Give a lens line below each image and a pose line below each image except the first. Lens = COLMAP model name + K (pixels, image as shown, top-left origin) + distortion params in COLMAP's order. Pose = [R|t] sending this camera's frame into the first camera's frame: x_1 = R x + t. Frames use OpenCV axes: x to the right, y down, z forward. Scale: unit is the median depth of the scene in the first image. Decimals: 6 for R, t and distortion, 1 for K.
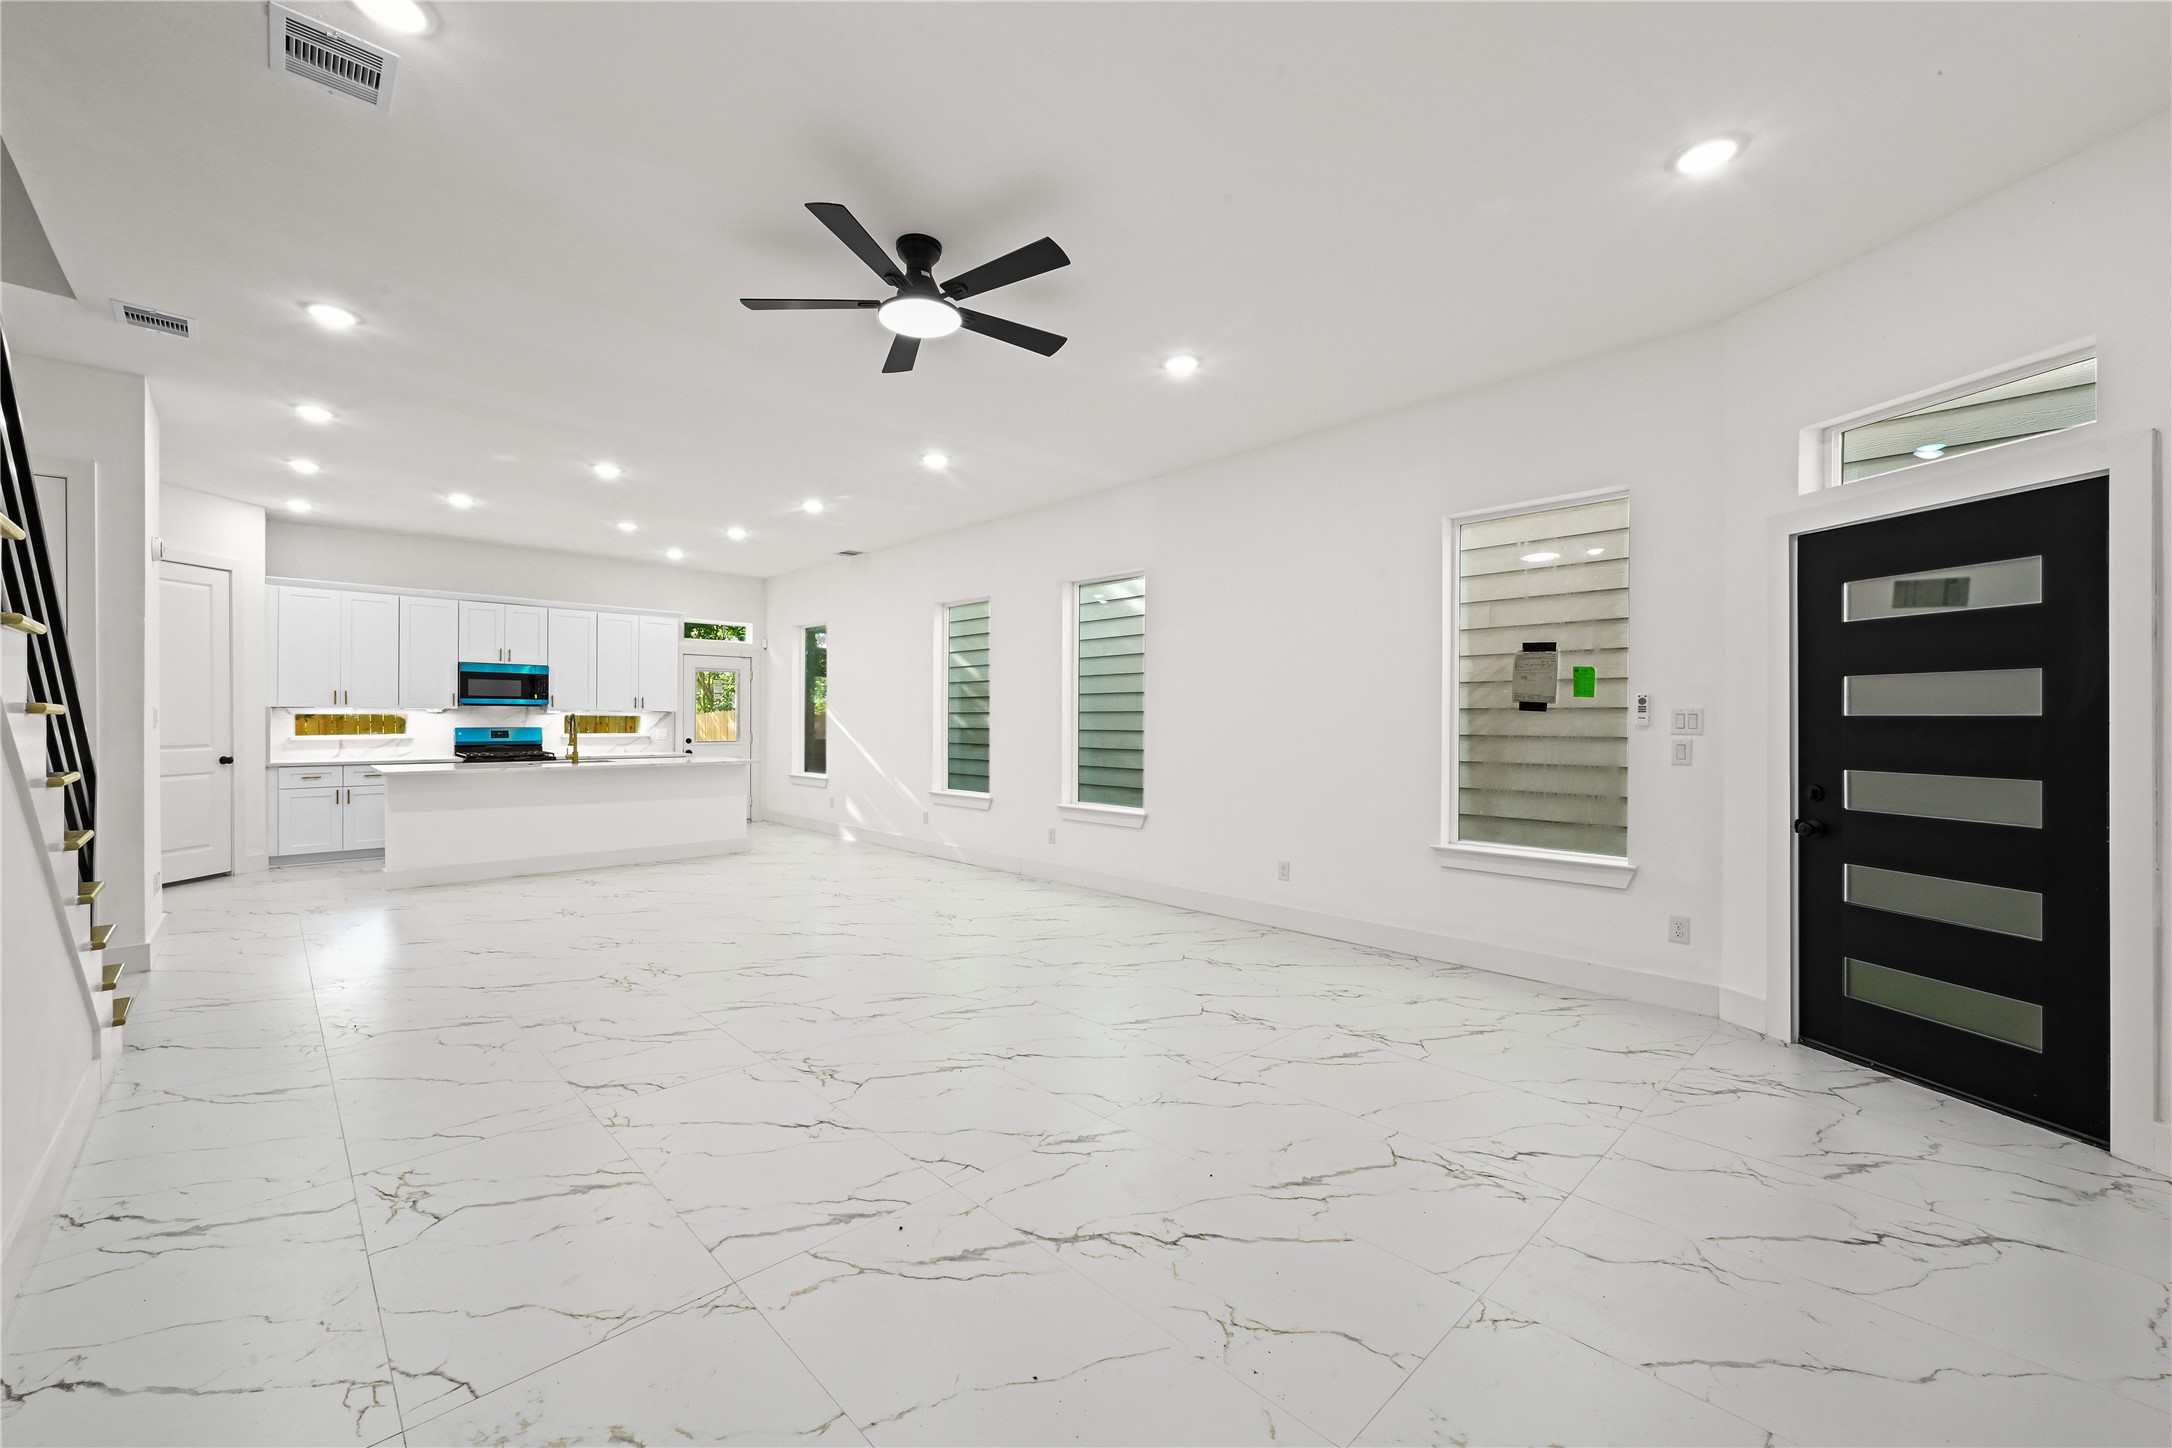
lens RADIAL K [[850.9, 0, 1084.8], [0, 850.9, 779.1], [0, 0, 1]] dist [0.001821, 0.000090]
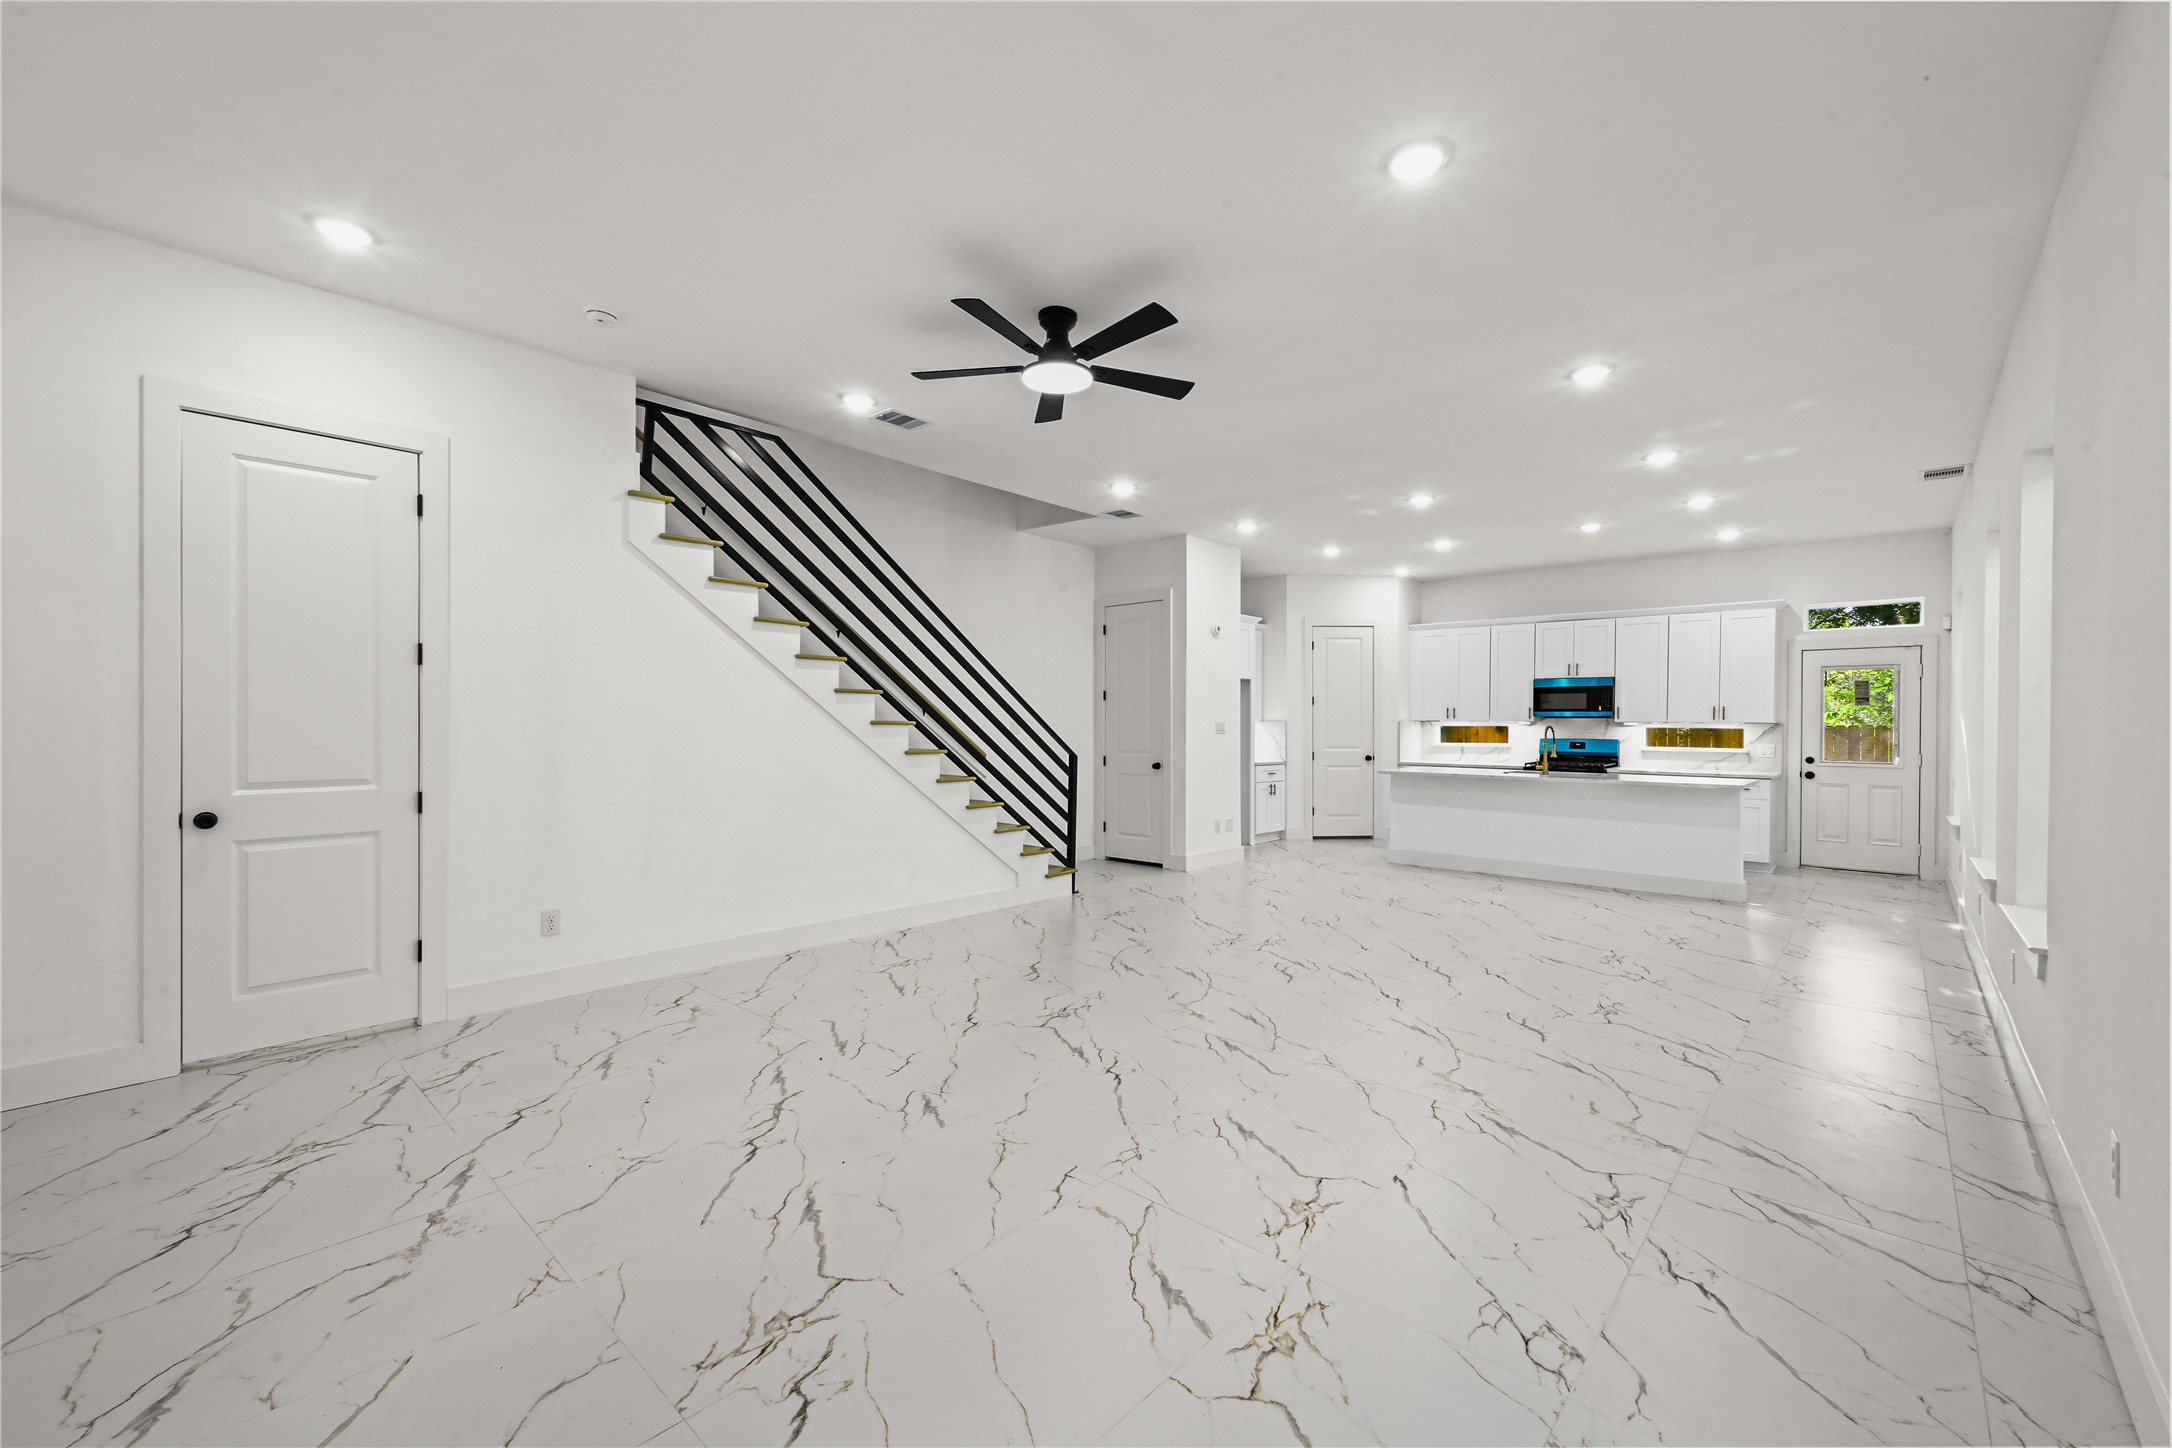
lens RADIAL K [[888.3, 0, 1086.0], [0, 888.3, 724.0], [0, 0, 1]] dist [-0.000701, 0.000013]
pose [[0.068431, -0.004929, -0.997644, 0.366874], [-0.078055, 0.996896, -0.010280, -0.022103], [0.994598, 0.078575, 0.067833, 0.347293]]
